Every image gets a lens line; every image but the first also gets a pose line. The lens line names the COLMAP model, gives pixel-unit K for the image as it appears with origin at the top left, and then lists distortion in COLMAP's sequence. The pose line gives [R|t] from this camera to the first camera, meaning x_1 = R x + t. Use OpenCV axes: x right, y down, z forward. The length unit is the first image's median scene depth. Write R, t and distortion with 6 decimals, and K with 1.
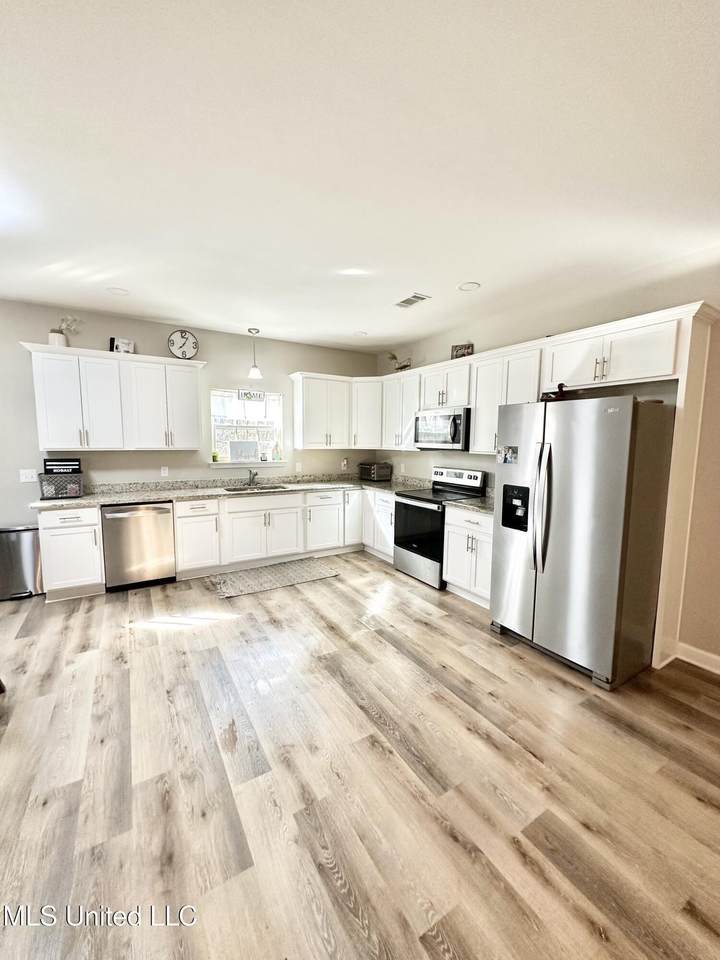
lens RADIAL K [[382.7, 0, 360.0], [0, 382.7, 480.0], [0, 0, 1]] dist [-0.000275, 0.000392]
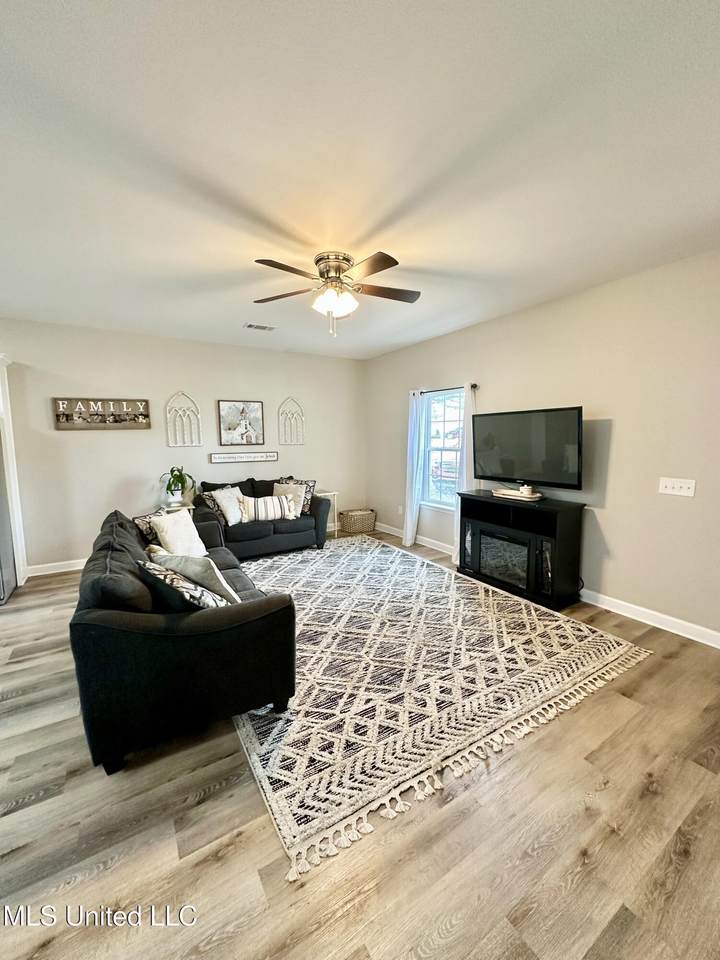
lens RADIAL K [[382.7, 0, 360.0], [0, 382.7, 480.0], [0, 0, 1]] dist [-0.000275, 0.000392]
pose [[-0.014074, -0.119296, 0.992759, -0.583845], [0.111525, 0.986475, 0.120122, 0.026199], [-0.993662, 0.112408, -0.000579, -0.332115]]
